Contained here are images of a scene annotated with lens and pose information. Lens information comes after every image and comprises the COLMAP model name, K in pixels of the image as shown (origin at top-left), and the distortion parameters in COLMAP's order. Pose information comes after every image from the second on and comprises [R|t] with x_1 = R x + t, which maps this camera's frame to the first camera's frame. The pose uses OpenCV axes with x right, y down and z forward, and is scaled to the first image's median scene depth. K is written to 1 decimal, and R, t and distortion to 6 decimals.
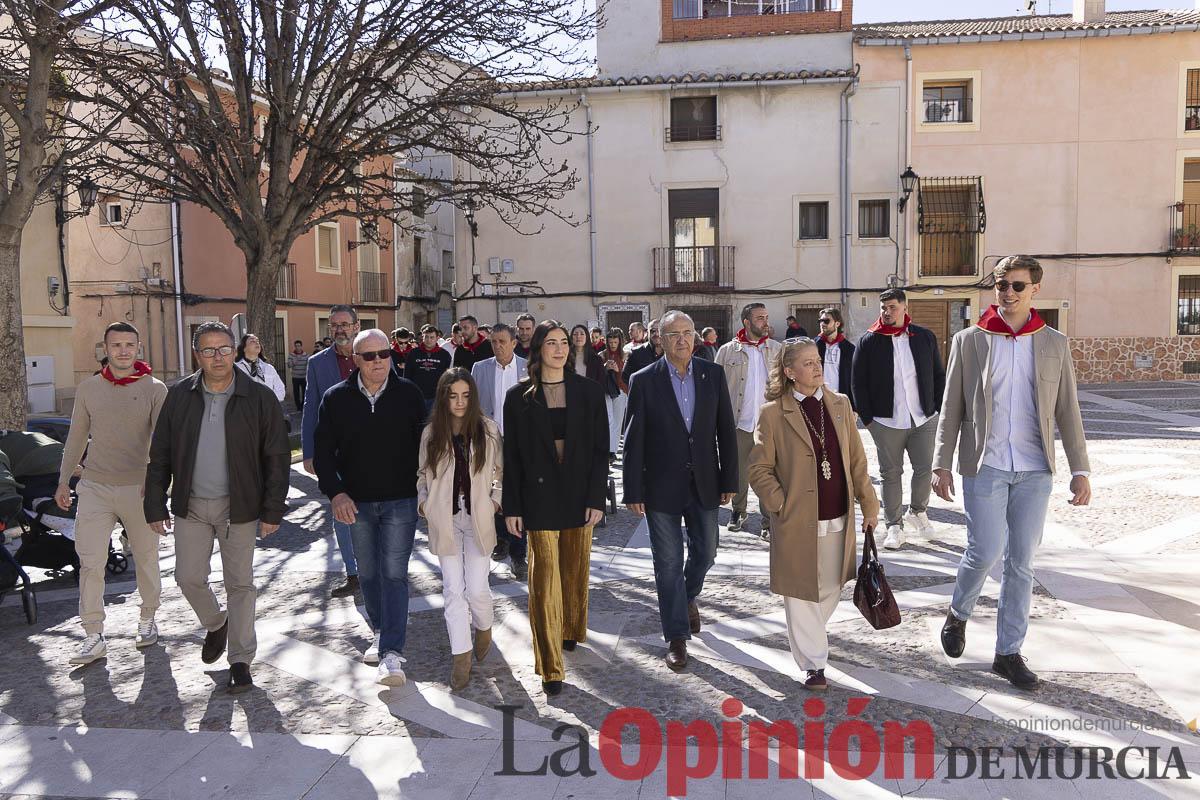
lens RADIAL K [[949.7, 0, 600.0], [0, 949.7, 400.0], [0, 0, 1]] dist [-0.014304, 0.003574]
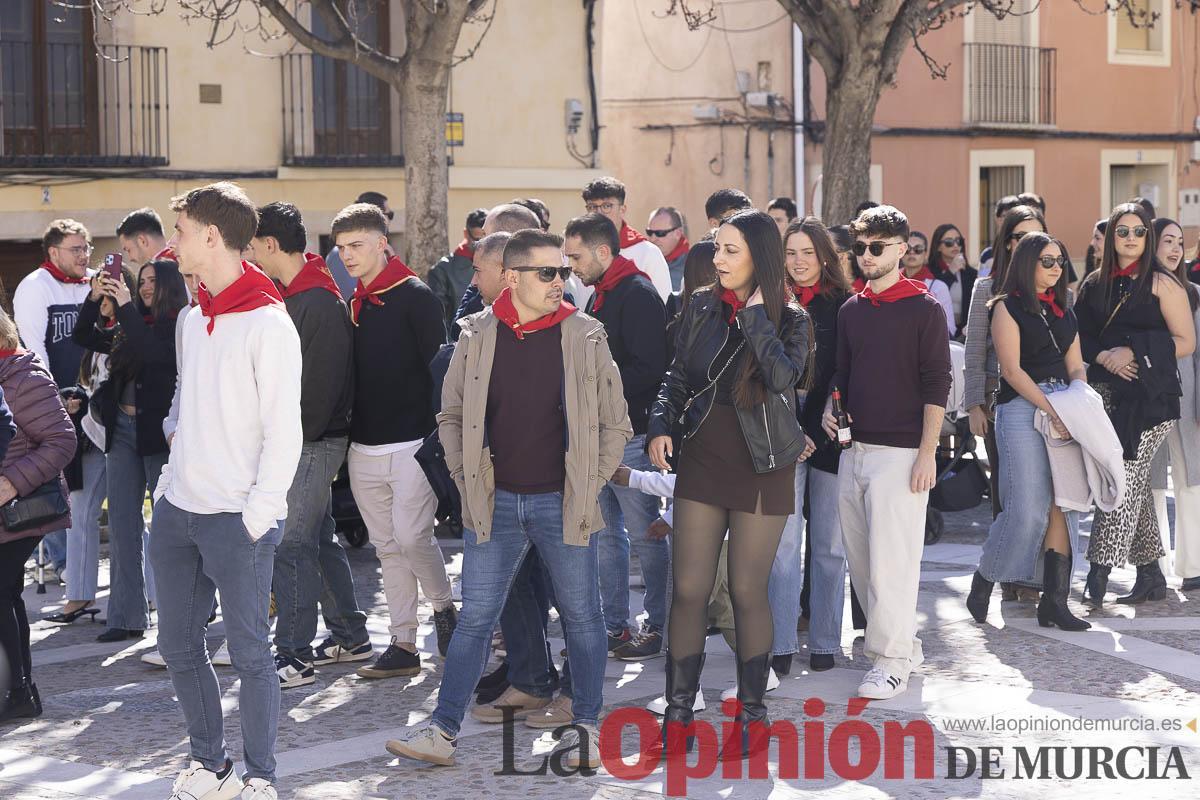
lens RADIAL K [[2576.8, 0, 600.0], [0, 2576.8, 400.0], [0, 0, 1]] dist [0.072454, -0.541143]
pose [[0.843852, 0.046666, -0.534543, 0.253927], [-0.039555, 0.998911, 0.024762, 0.008837], [0.535116, 0.000248, 0.844779, -0.275528]]
